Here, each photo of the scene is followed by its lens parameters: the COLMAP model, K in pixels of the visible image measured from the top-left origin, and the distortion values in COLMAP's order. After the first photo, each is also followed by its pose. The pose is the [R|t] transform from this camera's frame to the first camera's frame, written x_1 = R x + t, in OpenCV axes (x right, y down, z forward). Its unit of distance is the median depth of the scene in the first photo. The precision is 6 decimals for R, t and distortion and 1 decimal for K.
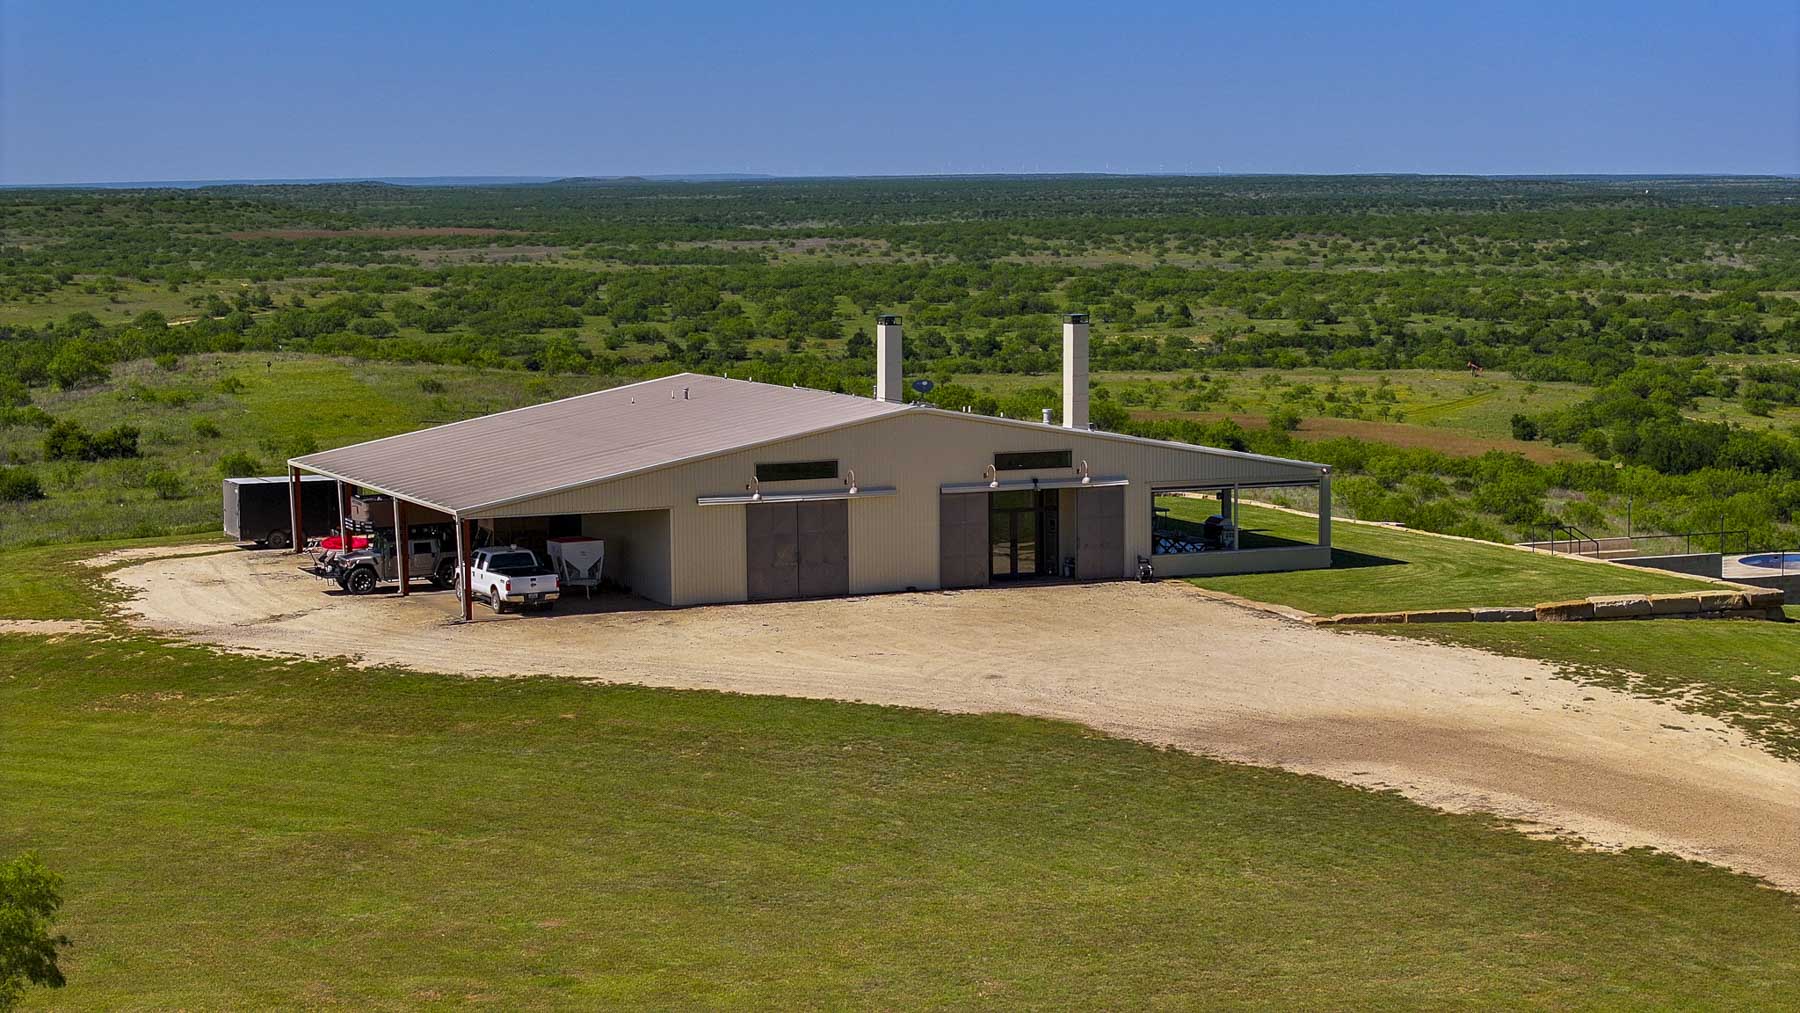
lens RADIAL K [[3570.3, 0, 900.0], [0, 3570.3, 506.5], [0, 0, 1]] dist [-0.235864, 1.136579]
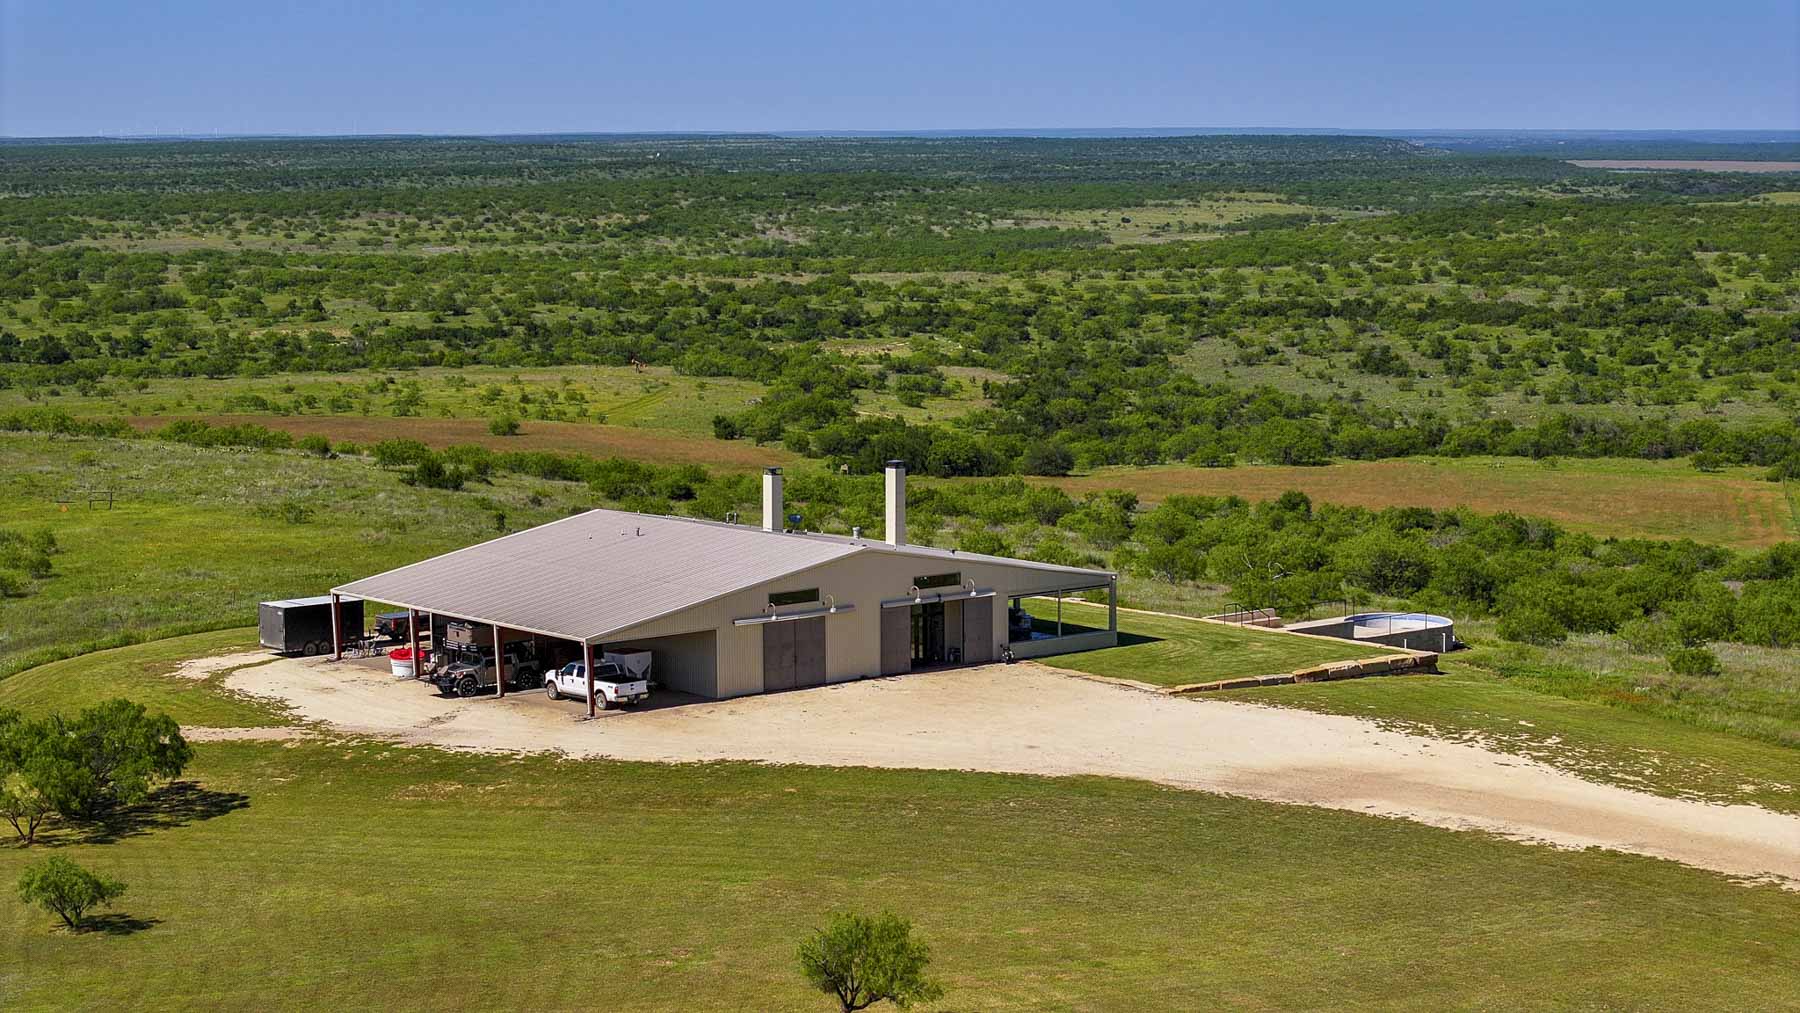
lens RADIAL K [[3570.3, 0, 900.0], [0, 3570.3, 506.5], [0, 0, 1]] dist [-0.235864, 1.136579]
pose [[0.960955, -0.027946, 0.275291, -0.048300], [0.024736, 0.999580, 0.015125, -0.008507], [-0.275598, -0.007725, 0.961242, -0.045970]]
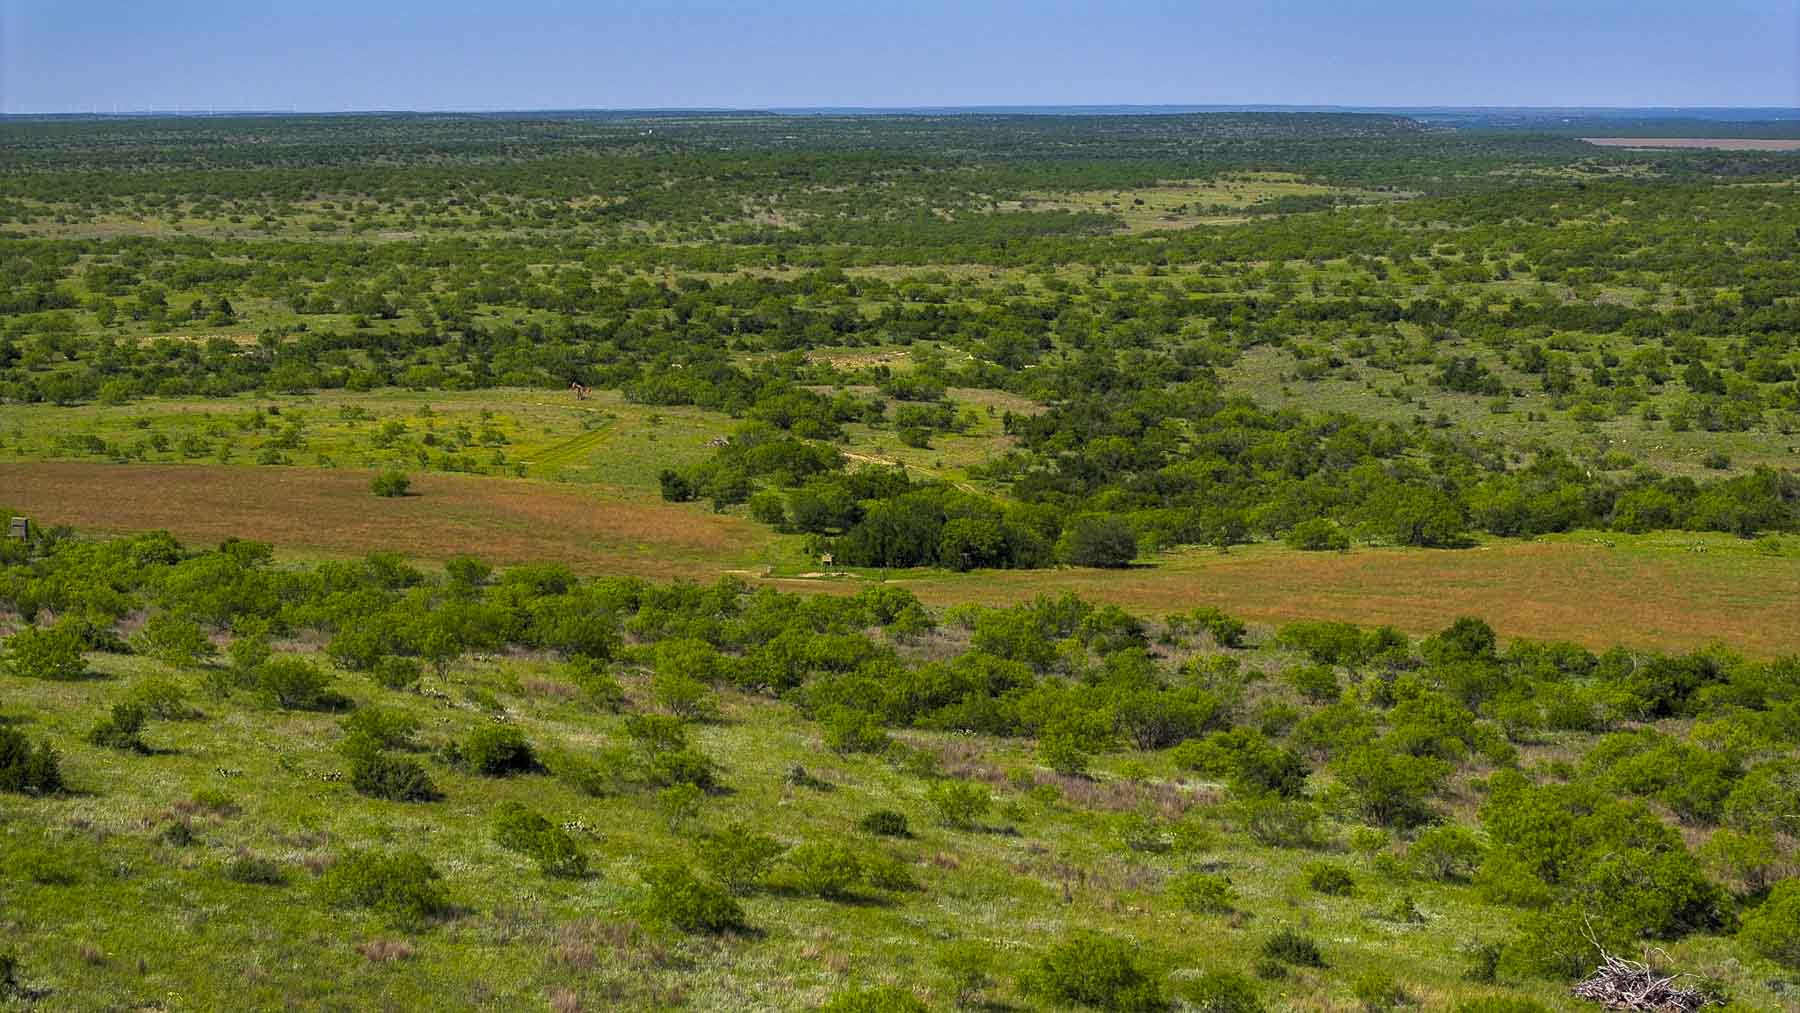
lens RADIAL K [[3570.3, 0, 900.0], [0, 3570.3, 506.5], [0, 0, 1]] dist [-0.235864, 1.136579]
pose [[0.960799, -0.029026, 0.275721, -0.004631], [0.024023, 0.999480, 0.021505, -0.021914], [-0.276202, -0.014039, 0.960997, 0.107228]]
